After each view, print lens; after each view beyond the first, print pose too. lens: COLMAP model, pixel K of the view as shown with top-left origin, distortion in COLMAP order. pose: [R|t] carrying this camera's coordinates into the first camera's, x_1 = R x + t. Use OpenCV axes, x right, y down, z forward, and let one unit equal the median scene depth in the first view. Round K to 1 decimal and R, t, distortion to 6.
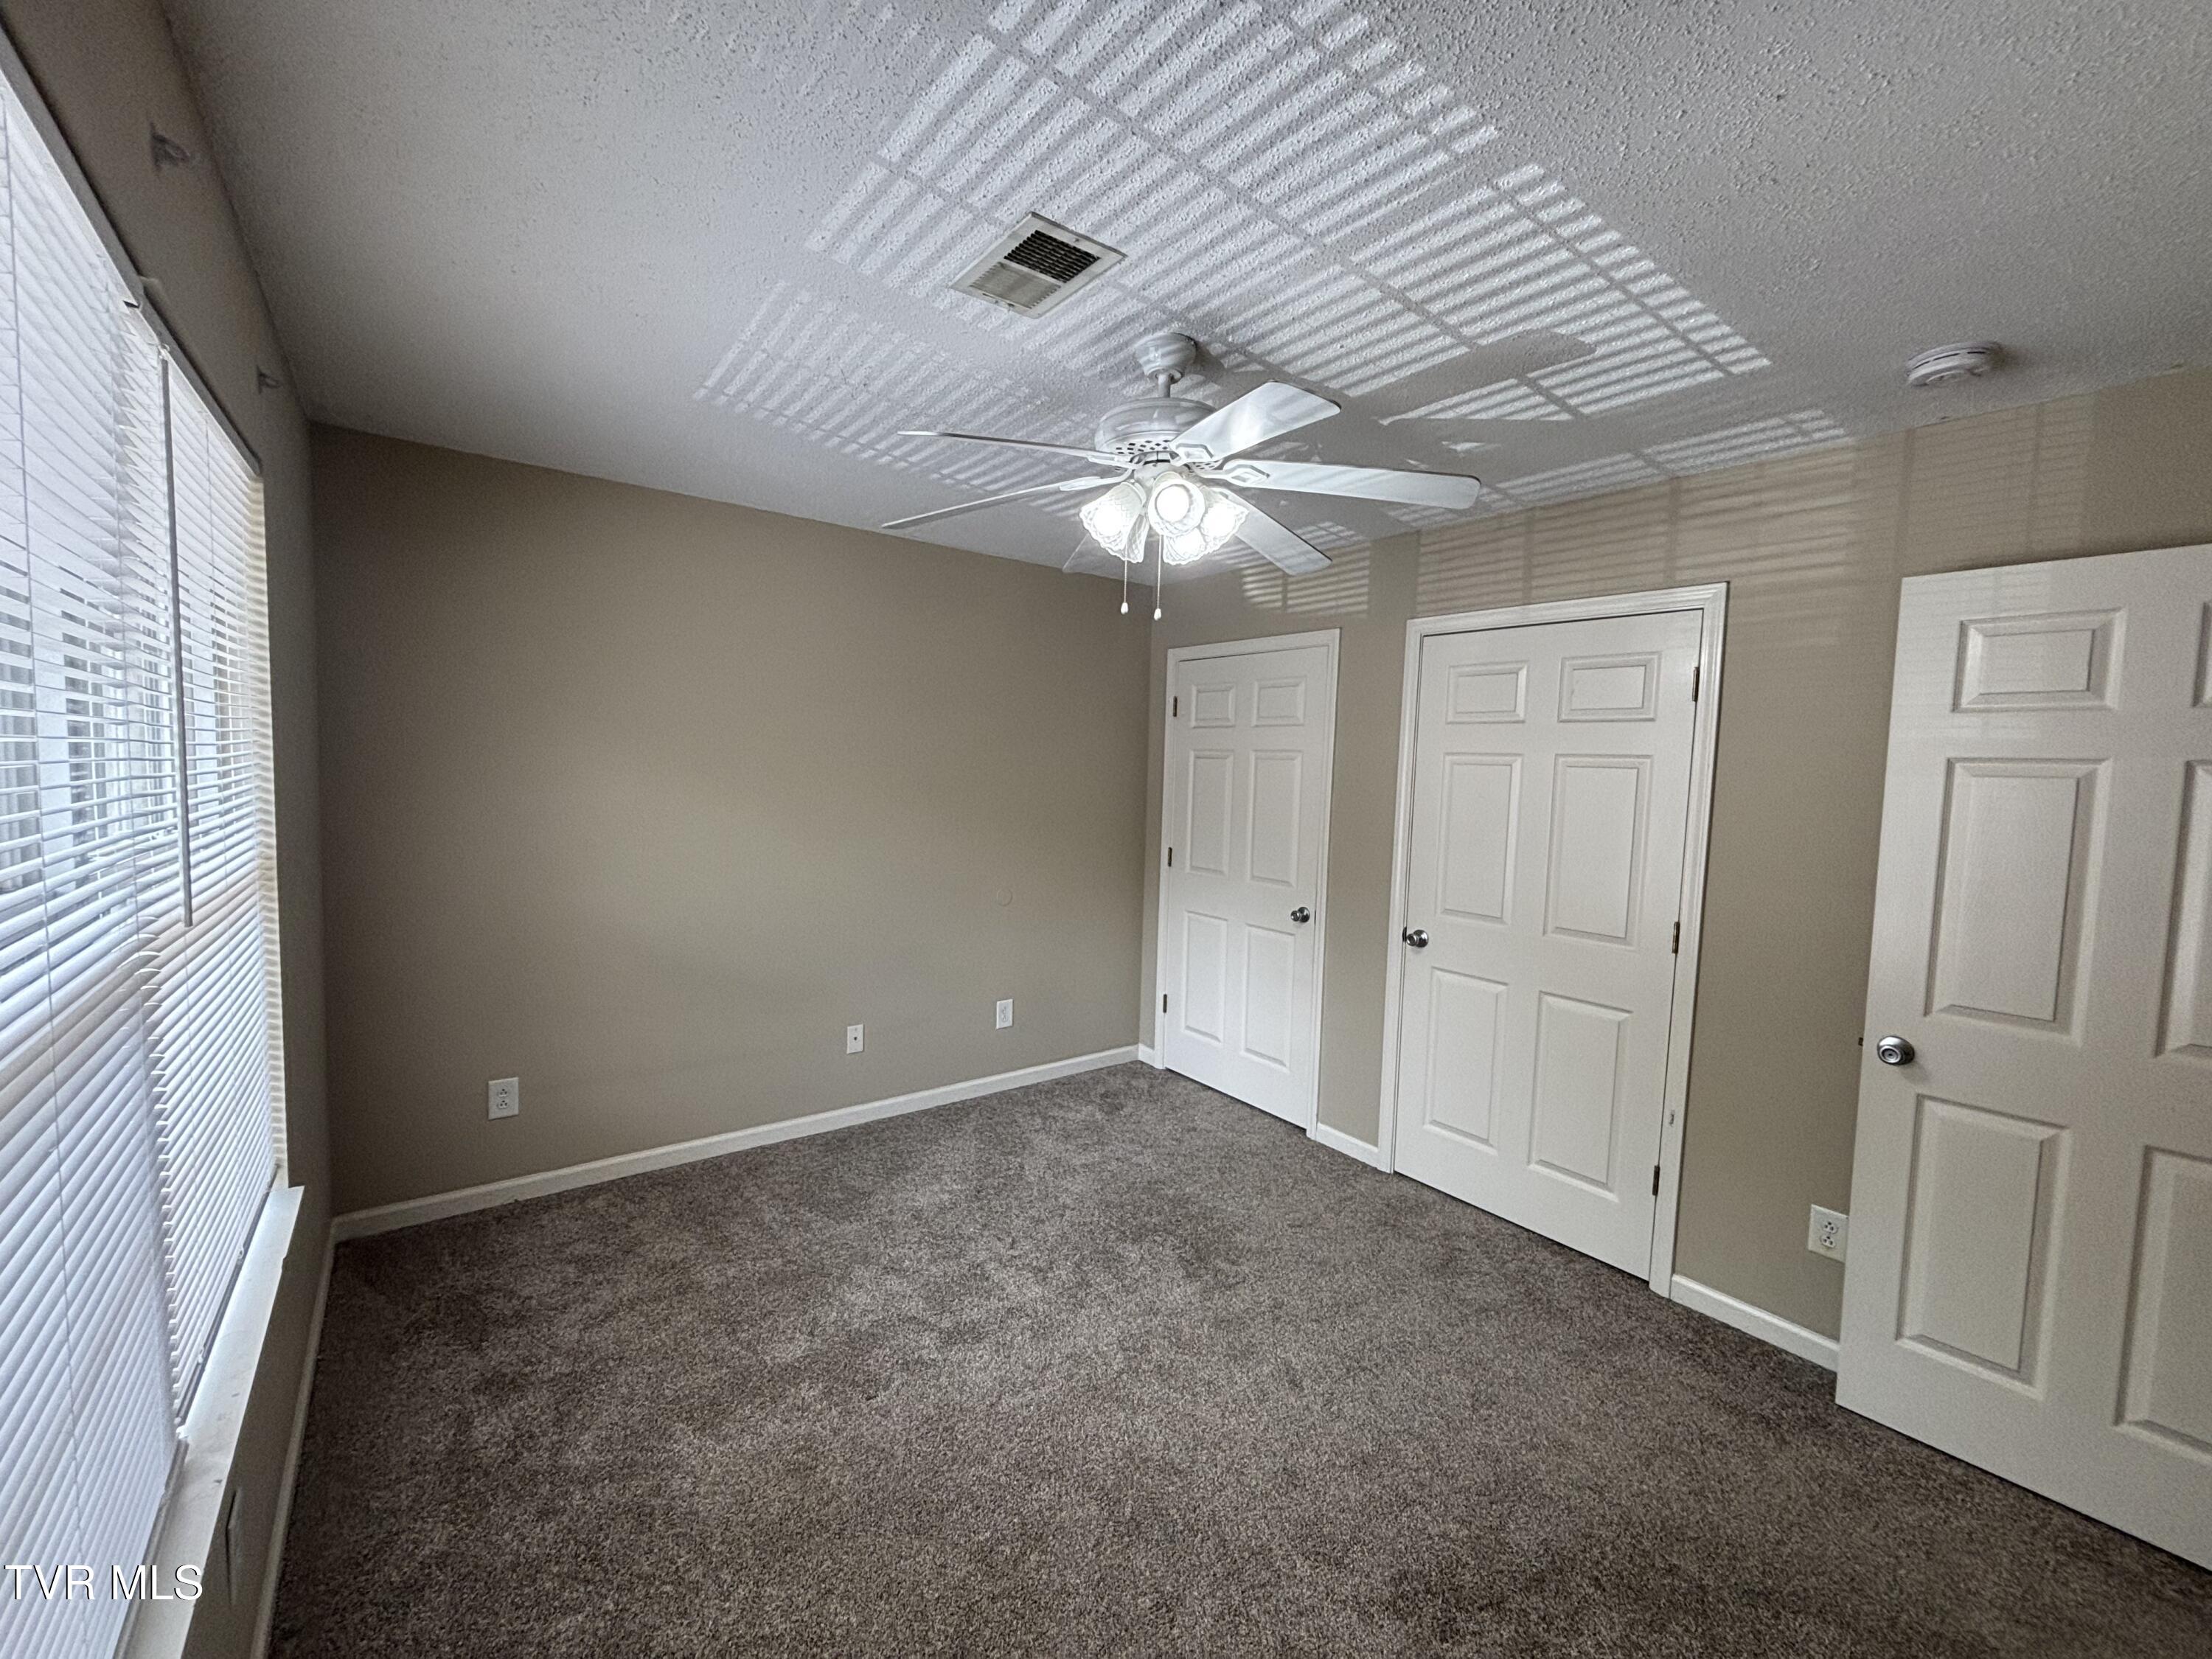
lens RADIAL K [[897.8, 0, 1107.5], [0, 897.8, 842.7], [0, 0, 1]] dist [0.001650, -0.000642]
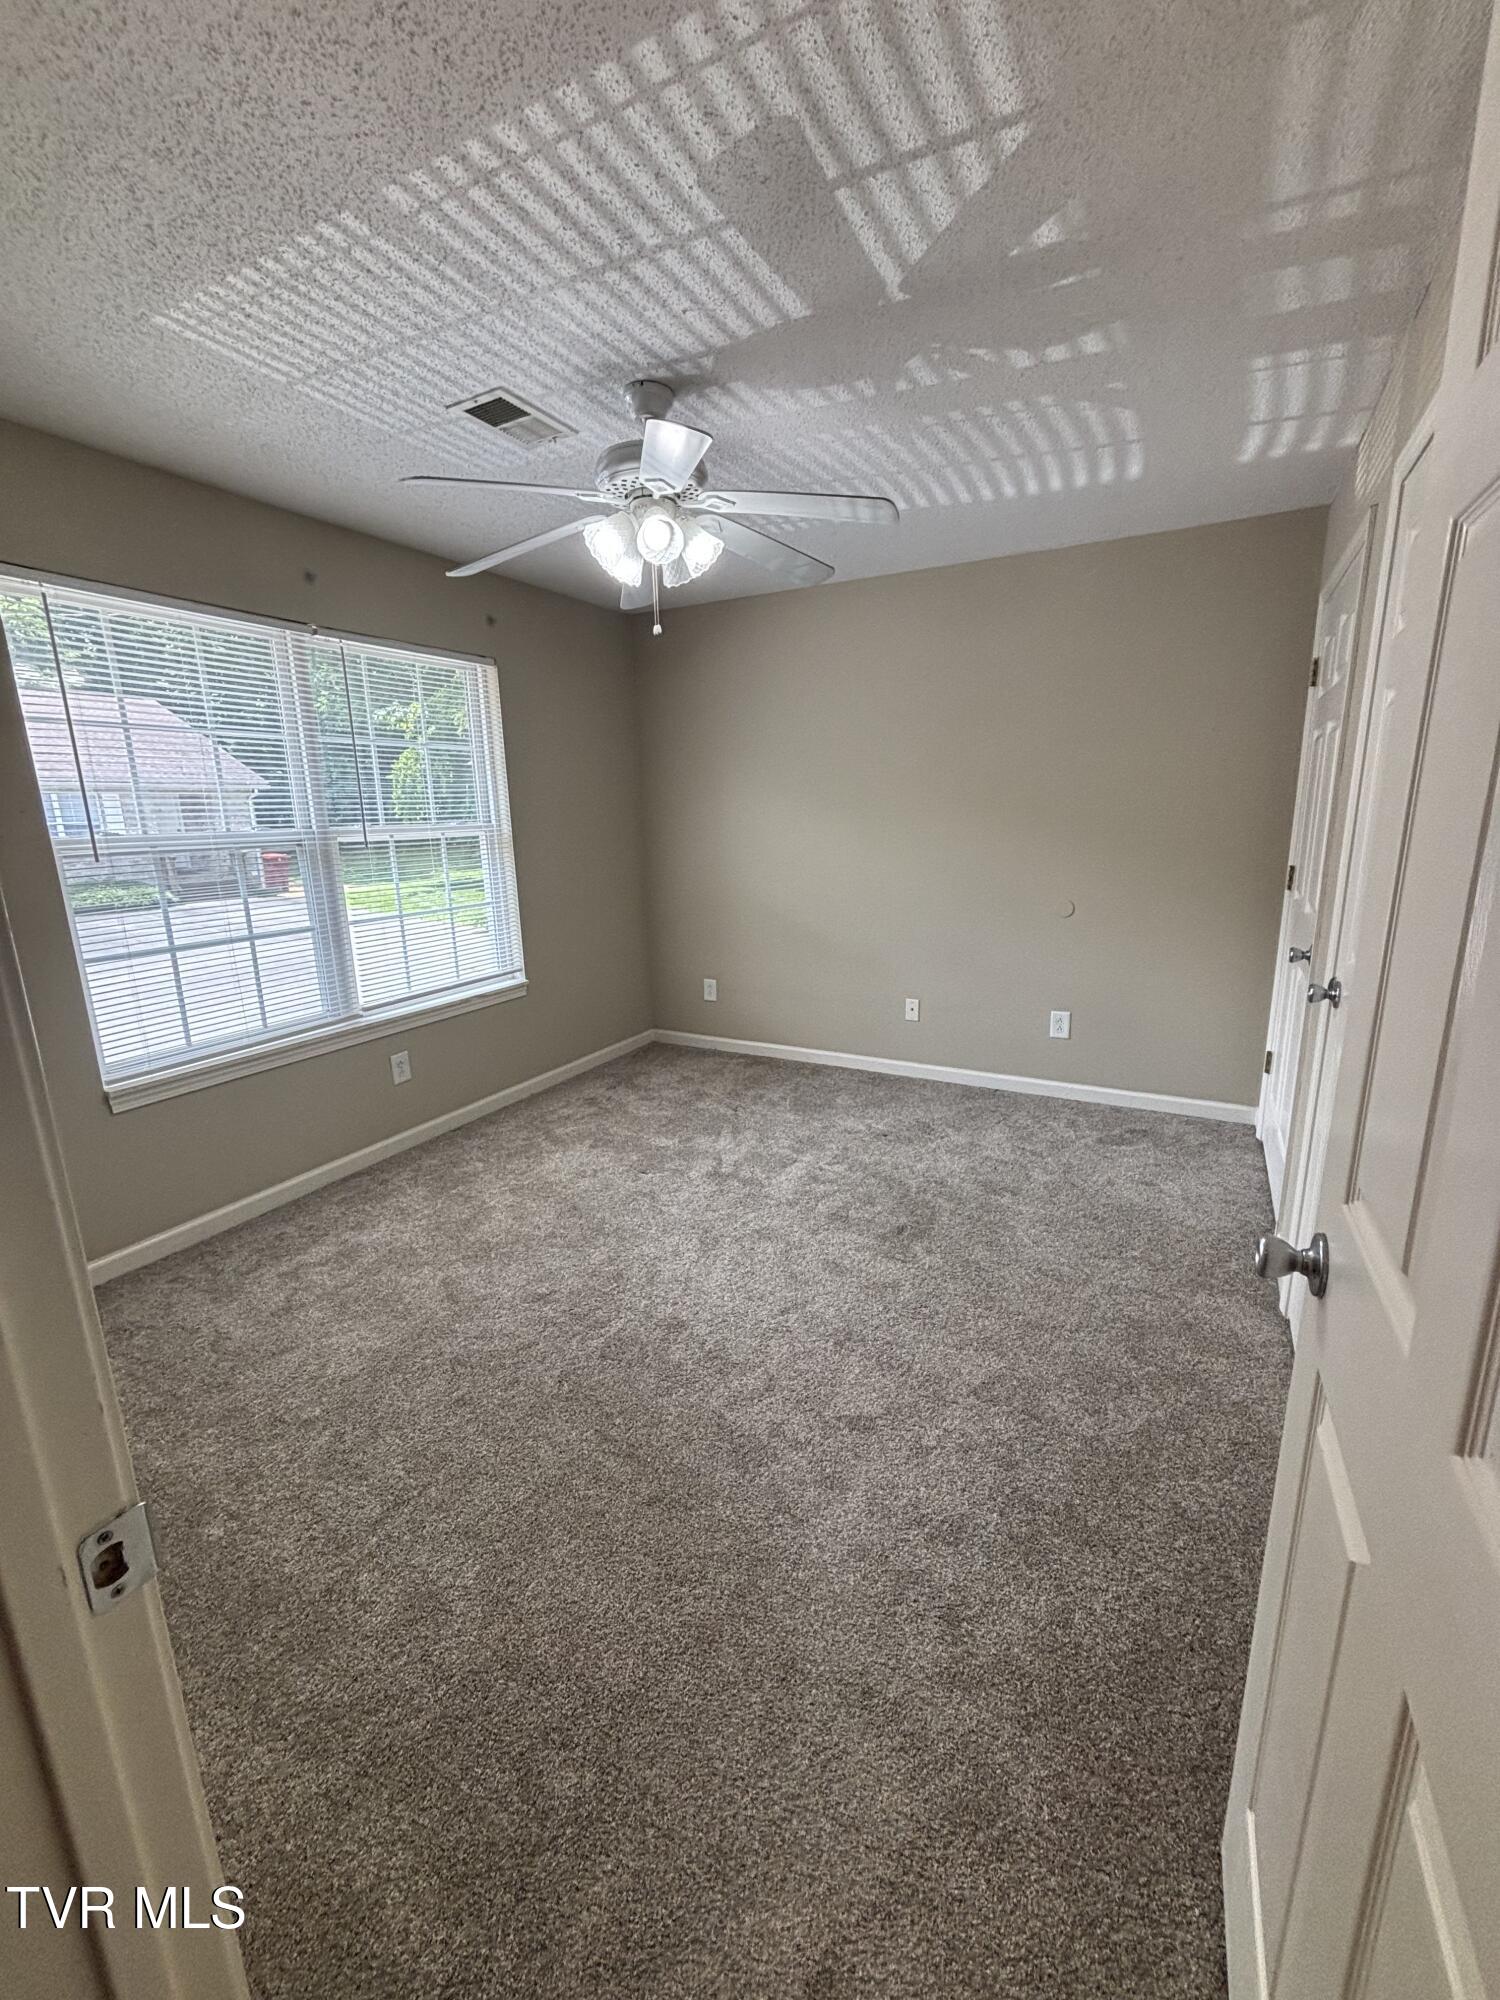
lens RADIAL K [[811.7, 0, 759.6], [0, 811.7, 1007.2], [0, 0, 1]] dist [0.001650, -0.000642]
pose [[0.409766, 0.174712, -0.895303, 0.673467], [-0.046210, 0.984202, 0.170911, 0.034324], [0.911020, -0.028661, 0.411366, 0.362117]]
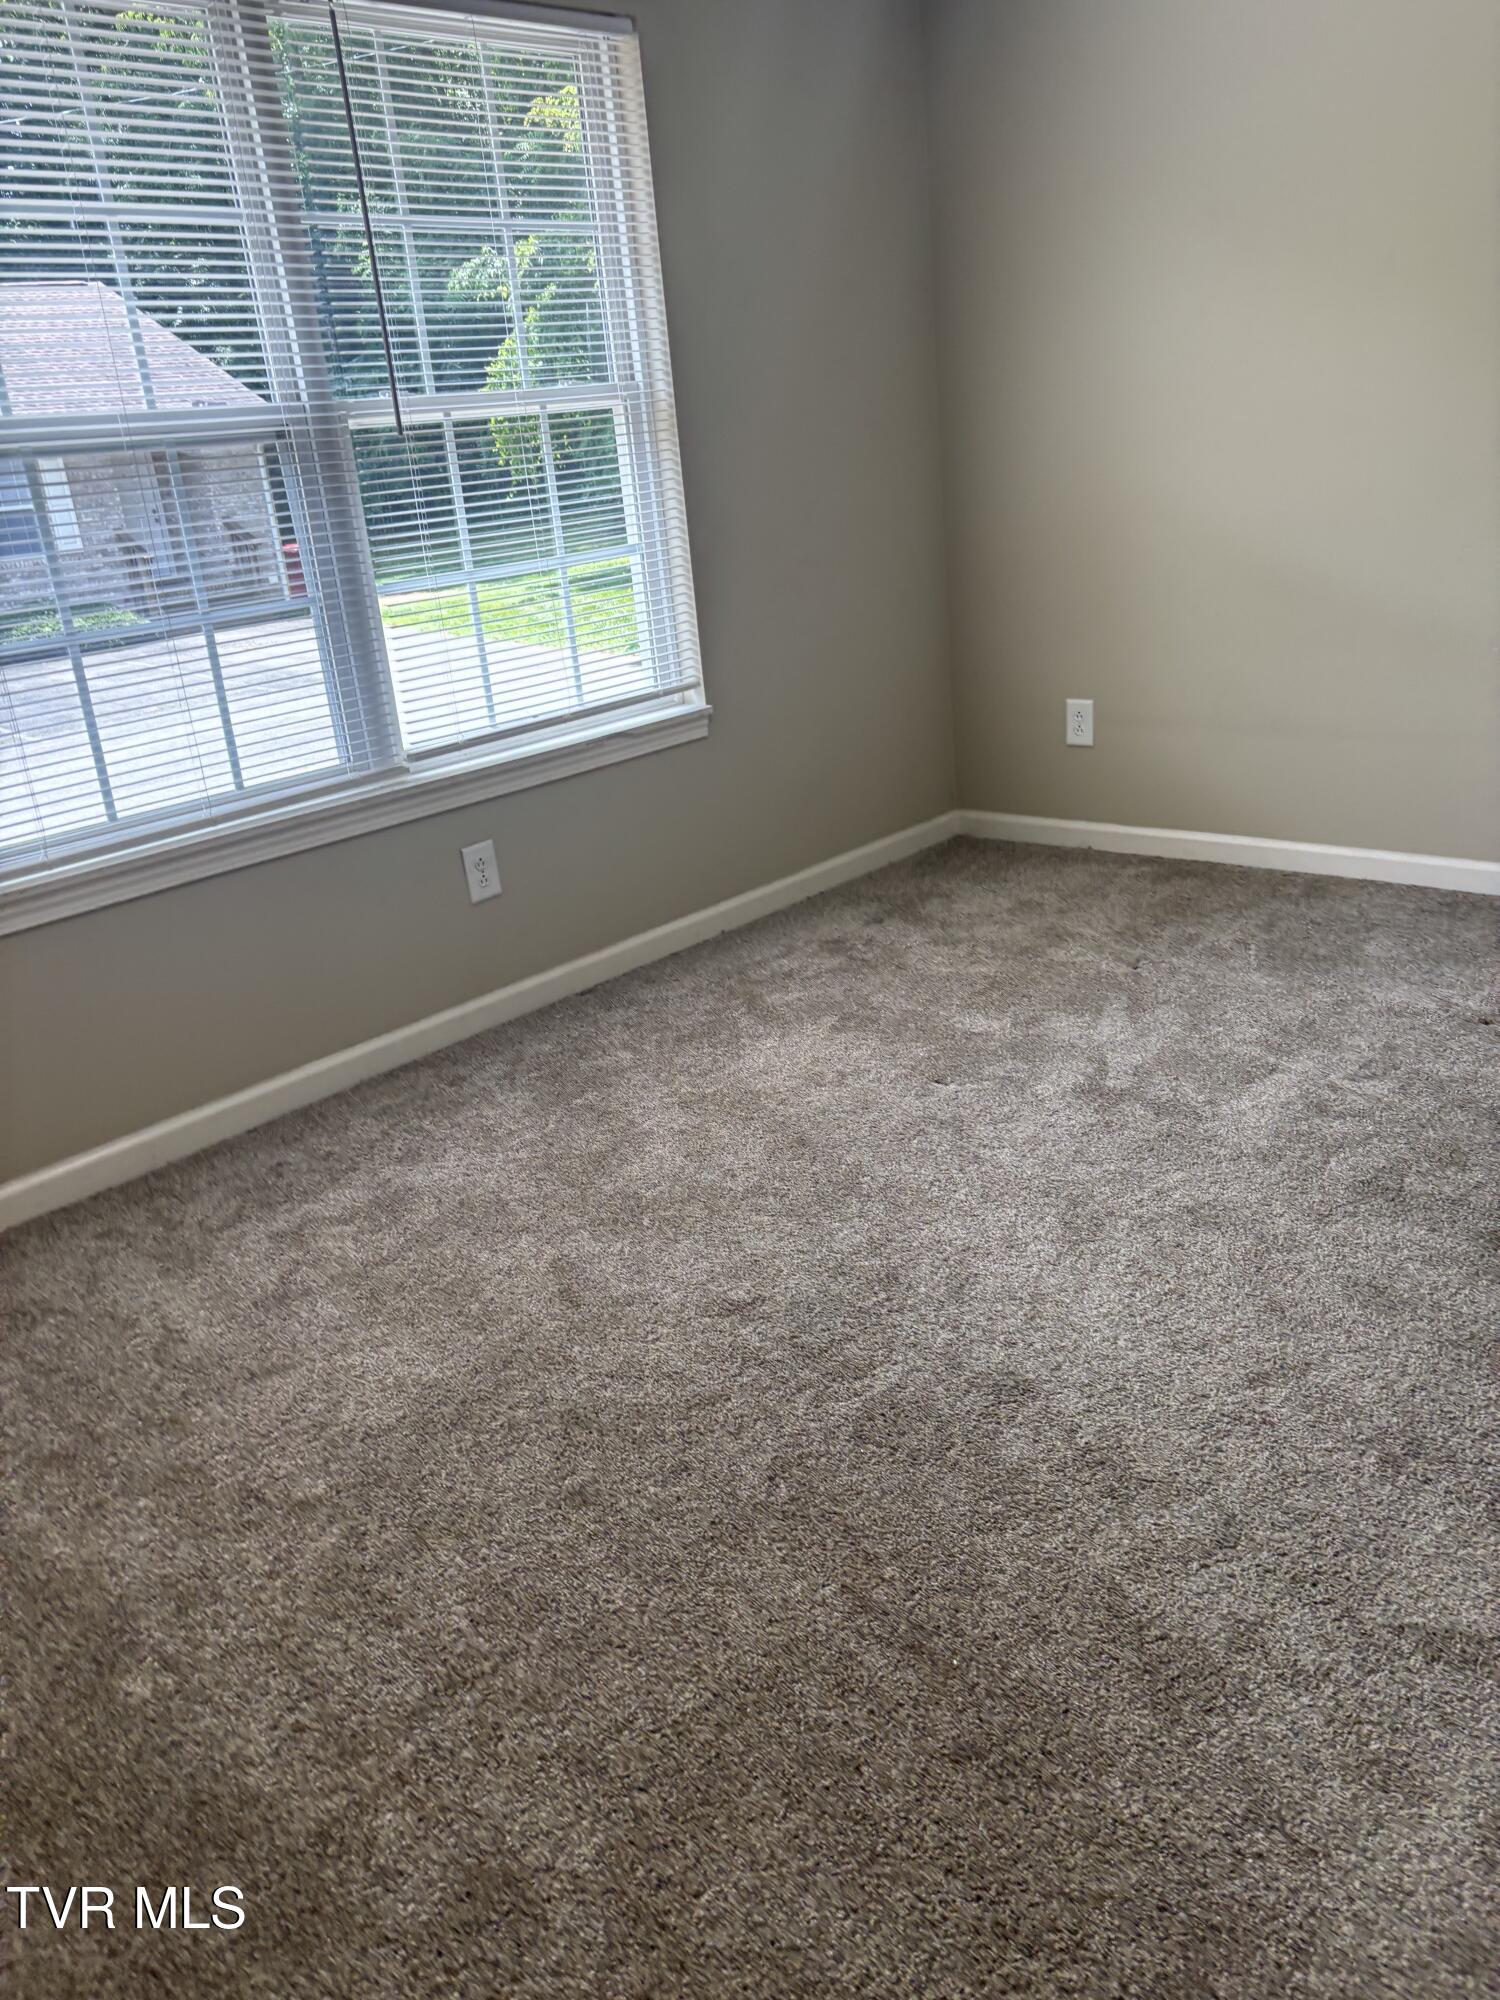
lens RADIAL K [[1517.8, 0, 735.6], [0, 1517.8, 991.0], [0, 0, 1]] dist [0.061877, -0.053406]
pose [[0.153272, 0.284459, -0.946357, 0.596175], [0.019040, 0.956645, 0.290635, 0.085878], [0.988001, -0.062565, 0.141210, 0.385952]]
